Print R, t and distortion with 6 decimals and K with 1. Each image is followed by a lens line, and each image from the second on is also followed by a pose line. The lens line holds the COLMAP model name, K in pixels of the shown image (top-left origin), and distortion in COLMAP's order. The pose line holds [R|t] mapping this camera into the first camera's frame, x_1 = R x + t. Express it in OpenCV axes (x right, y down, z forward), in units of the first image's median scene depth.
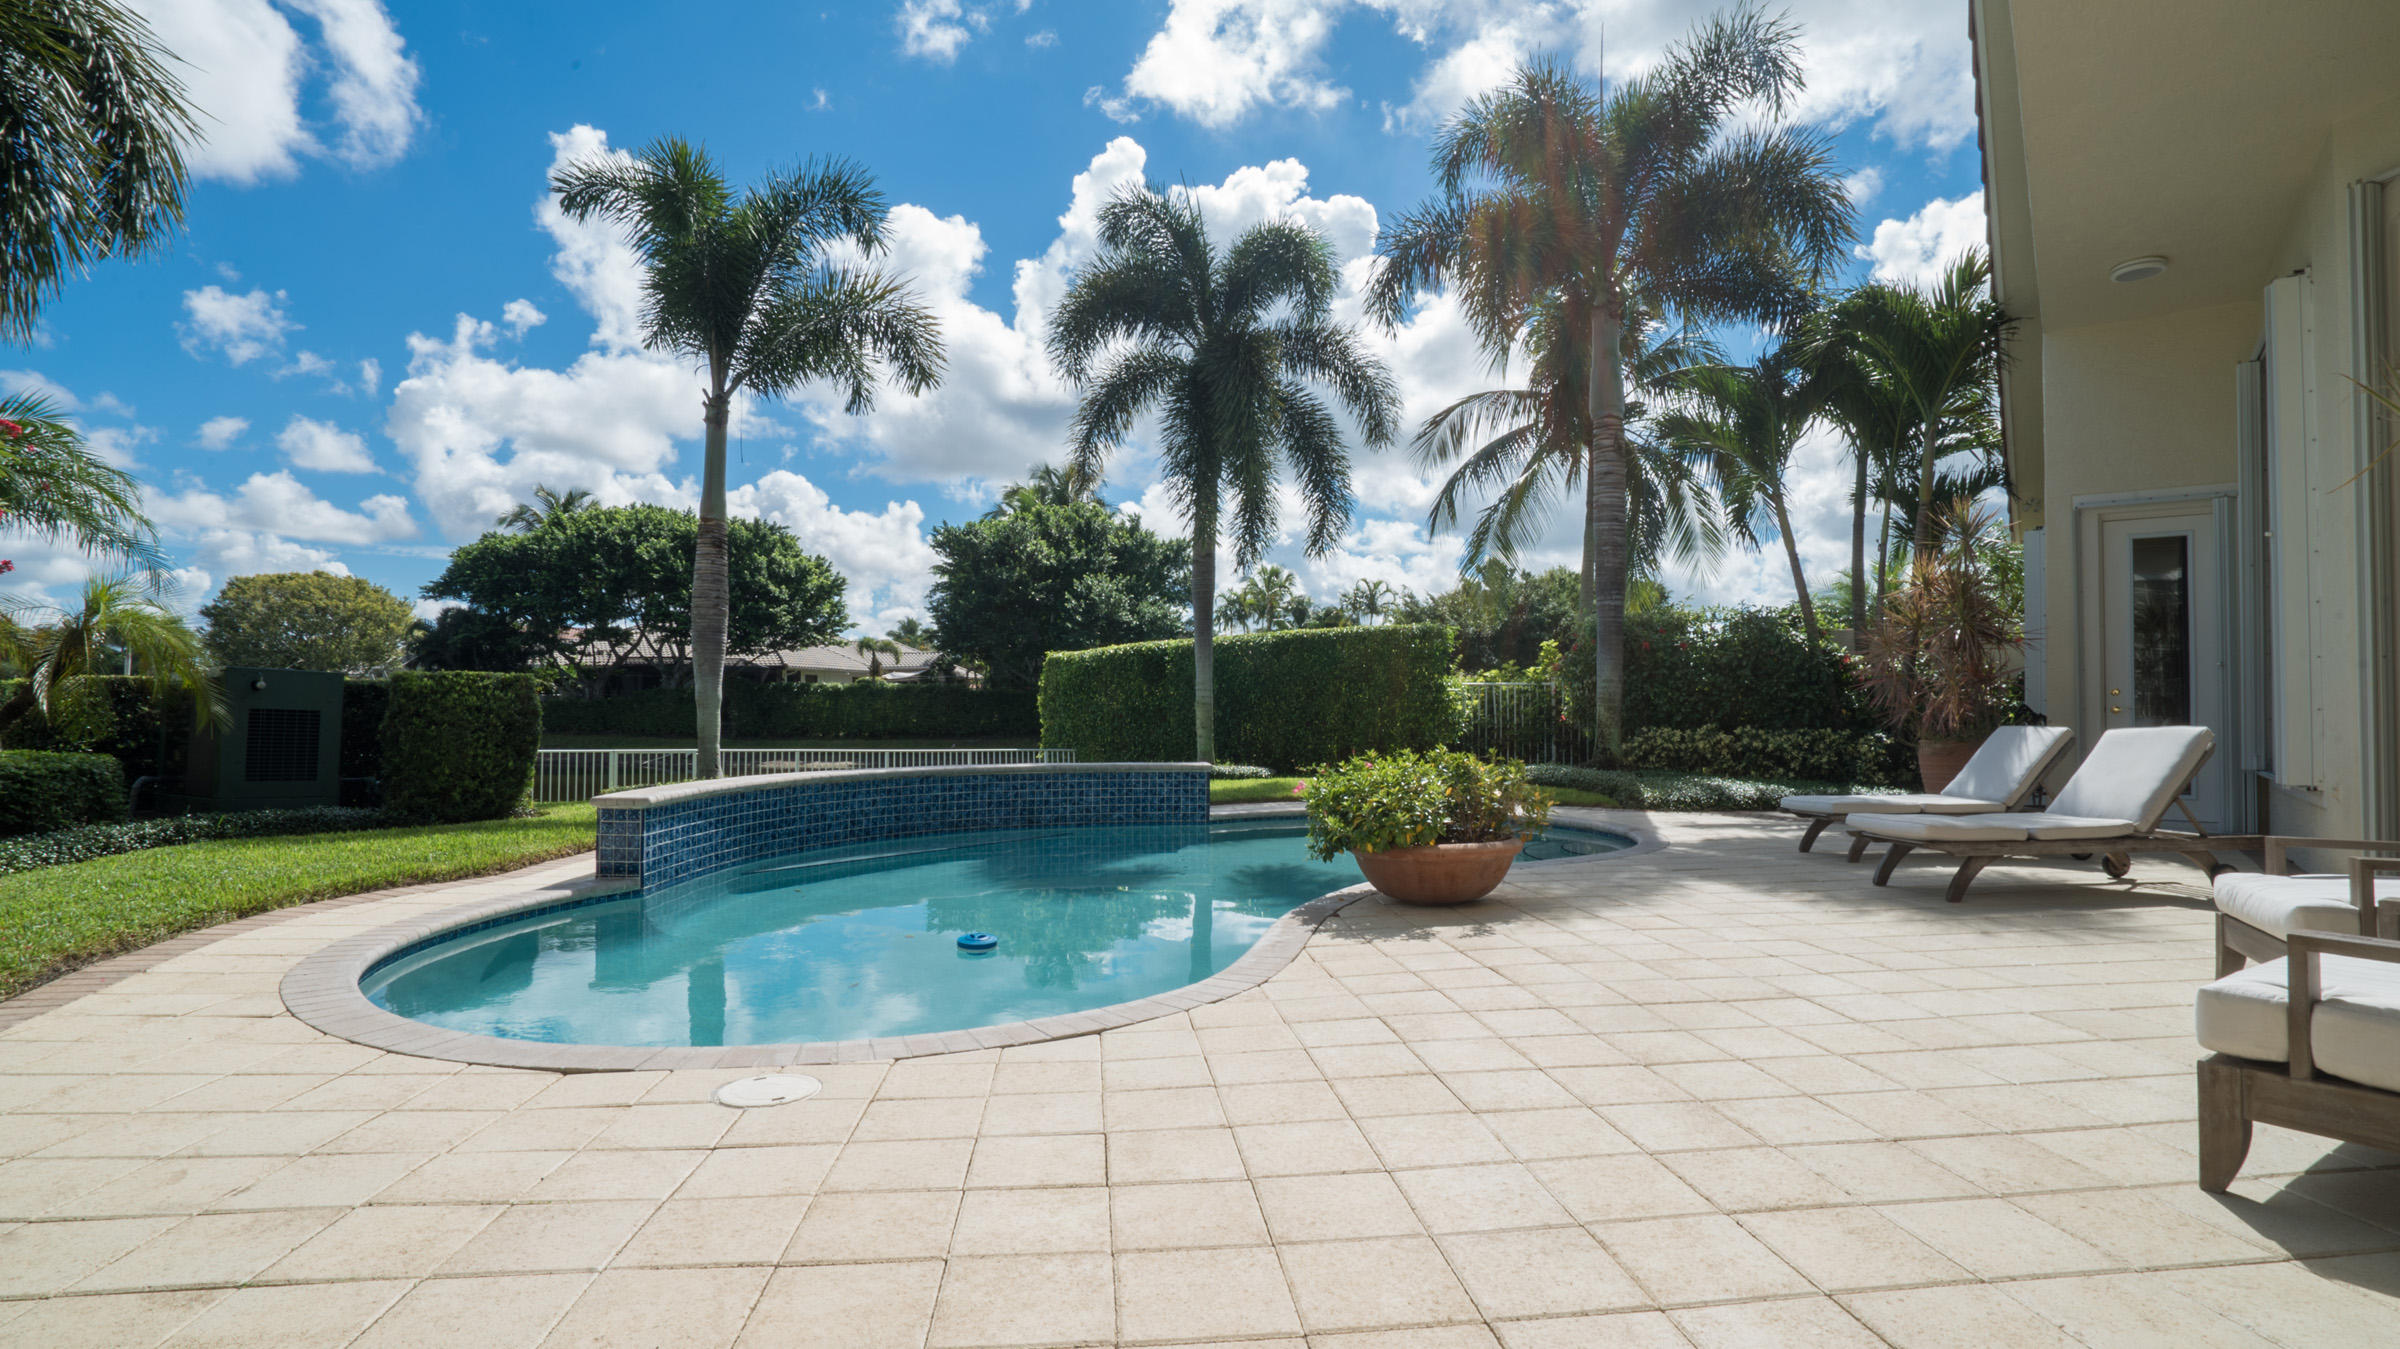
lens RADIAL K [[1142.5, 0, 1211.5], [0, 1142.5, 678.6], [0, 0, 1]] dist [-0.007595, 0.001150]
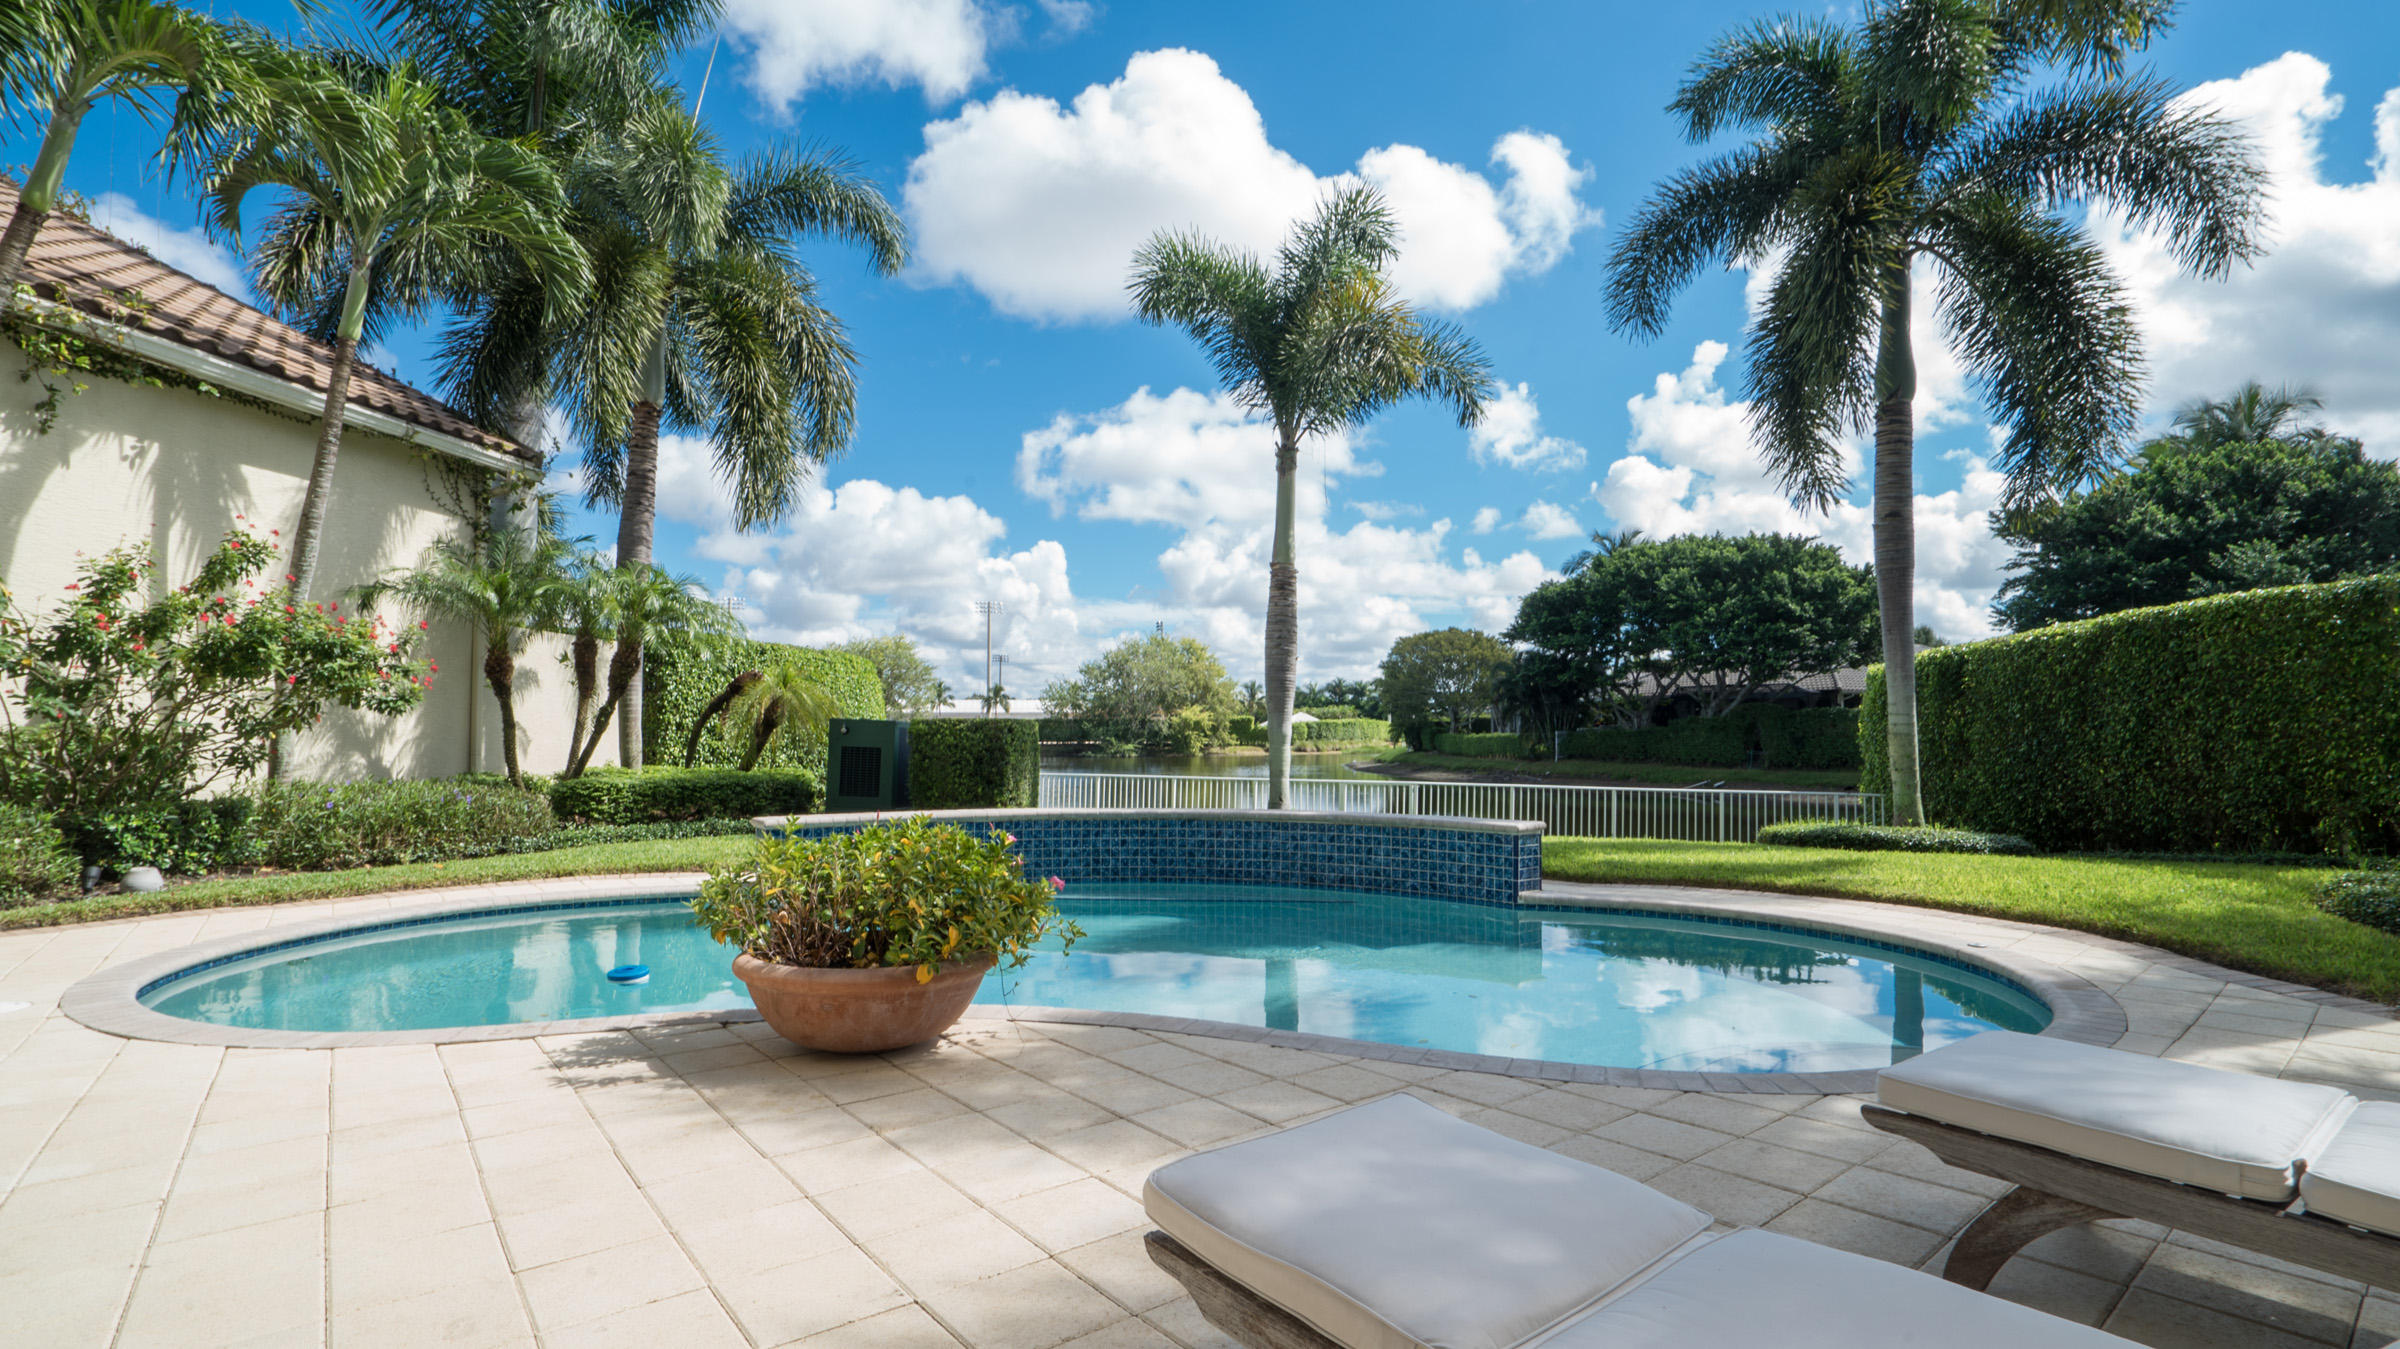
lens RADIAL K [[1142.5, 0, 1205.8], [0, 1142.5, 679.7], [0, 0, 1]] dist [-0.007595, 0.001150]
pose [[0.571390, -0.044428, -0.819475, 0.093103], [0.025449, 0.999013, -0.036417, 0.001086], [0.820284, -0.000046, 0.571956, 0.083896]]
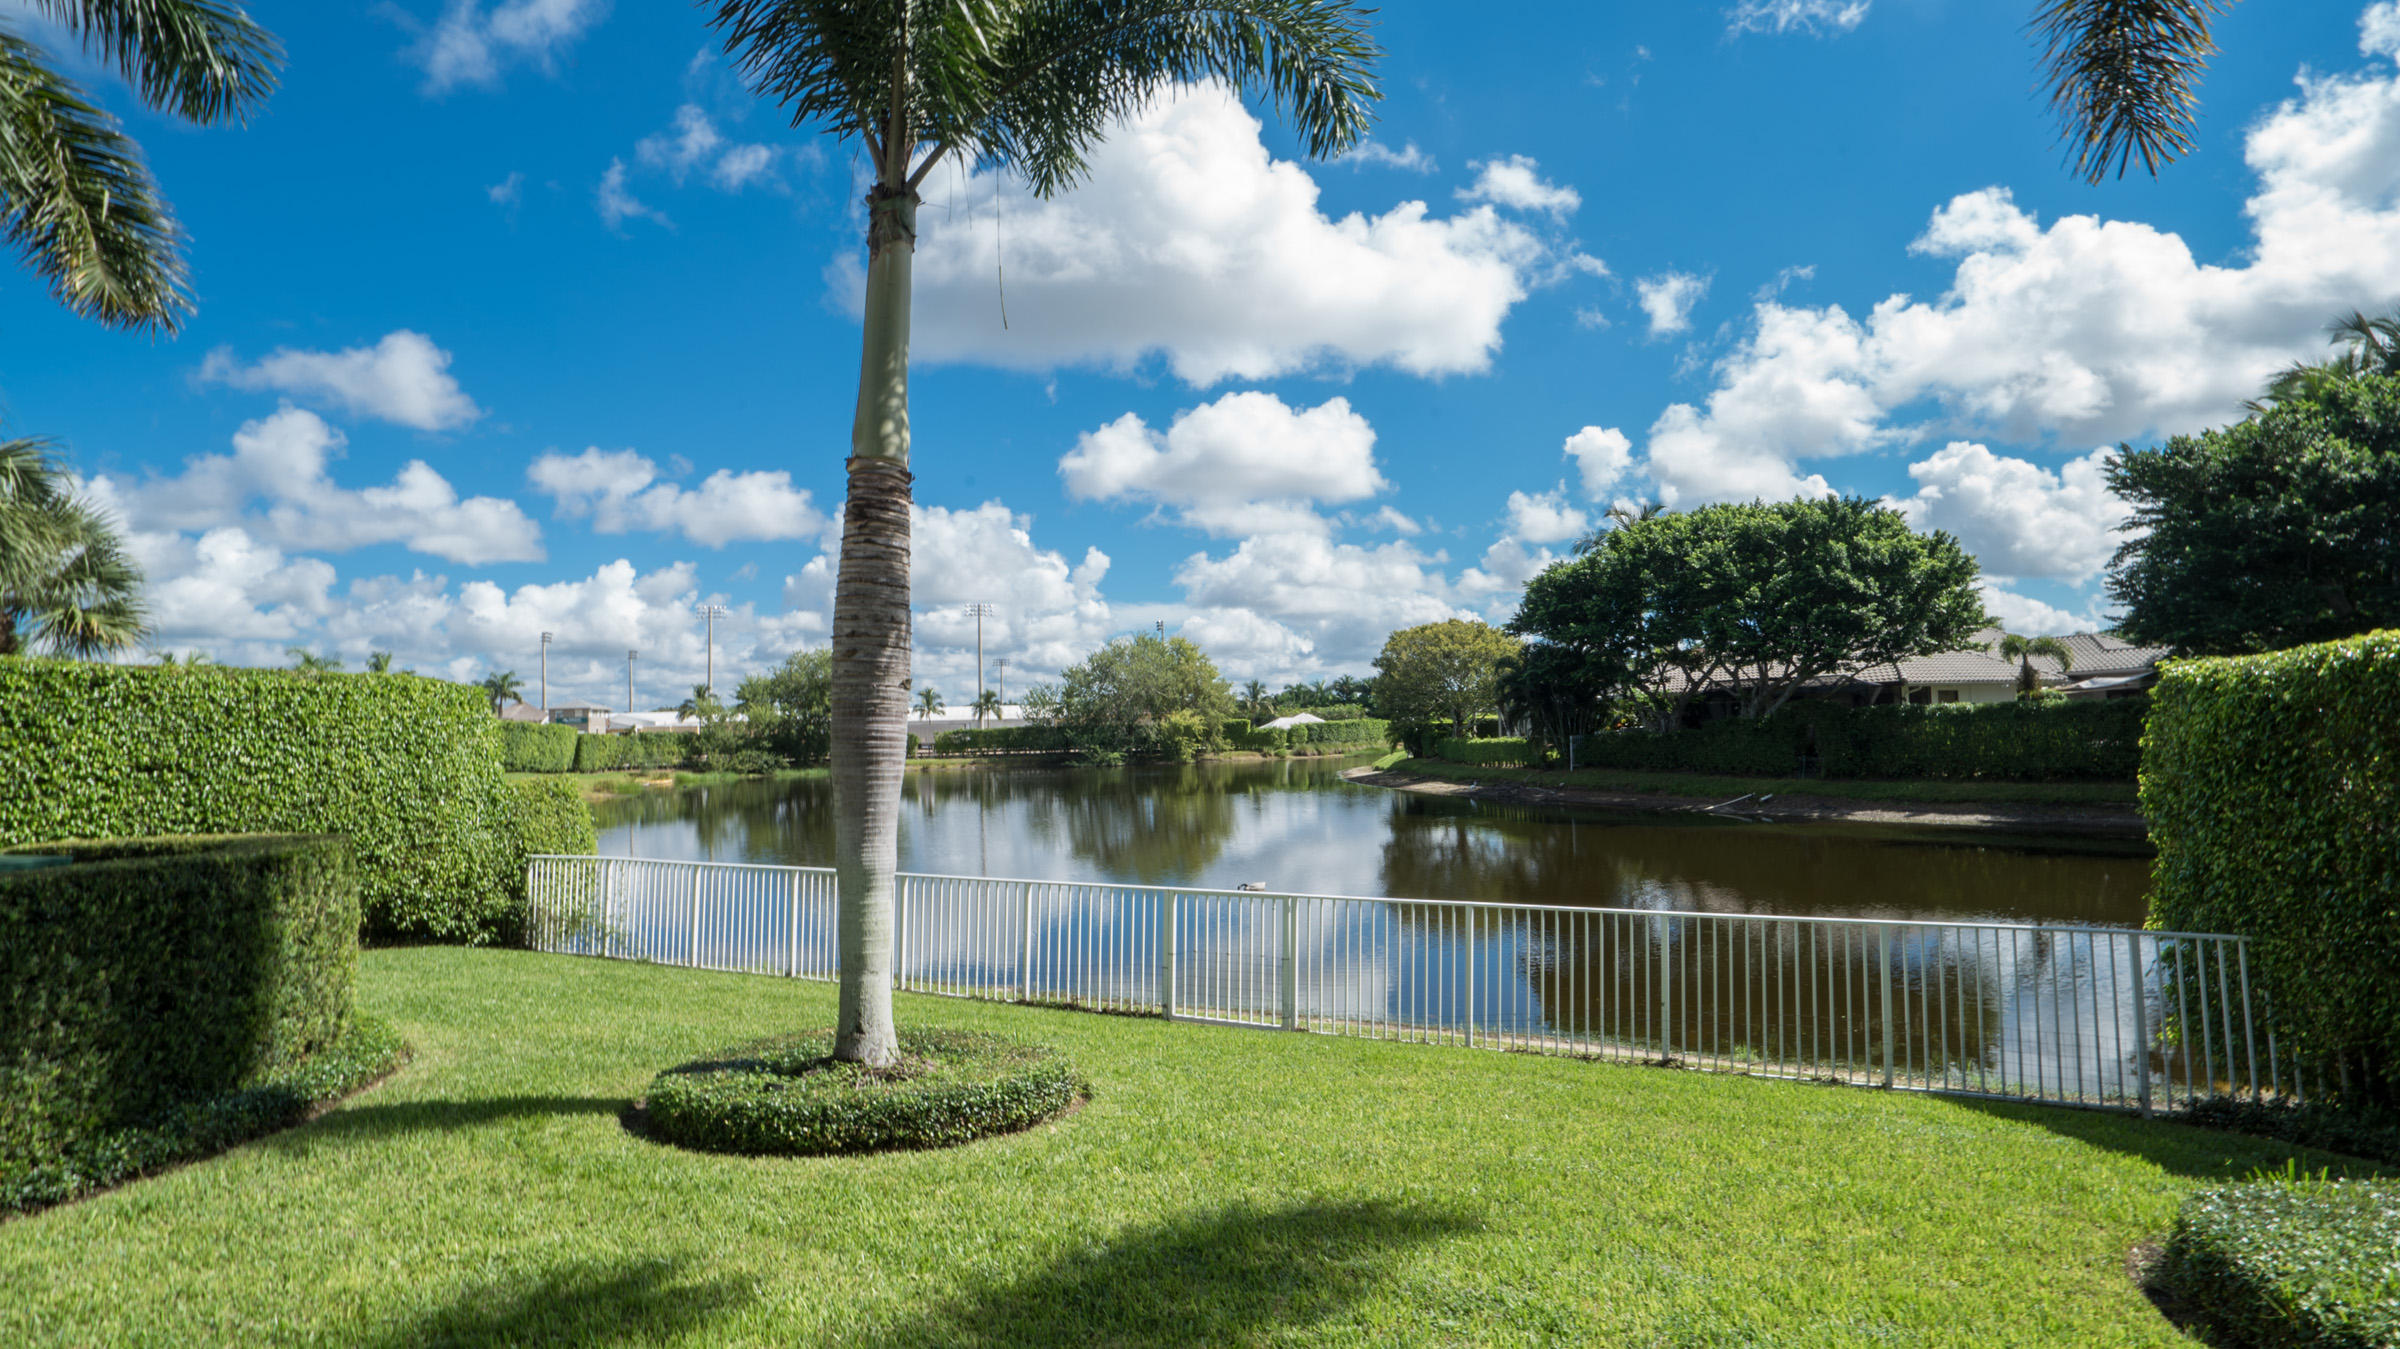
lens RADIAL K [[1142.5, 0, 1203.8], [0, 1142.5, 684.1], [0, 0, 1]] dist [-0.007595, 0.001150]
pose [[0.556973, -0.053153, -0.828828, -0.001744], [0.046941, 0.998369, -0.032481, -0.007770], [0.829203, -0.020815, 0.558560, 0.212547]]
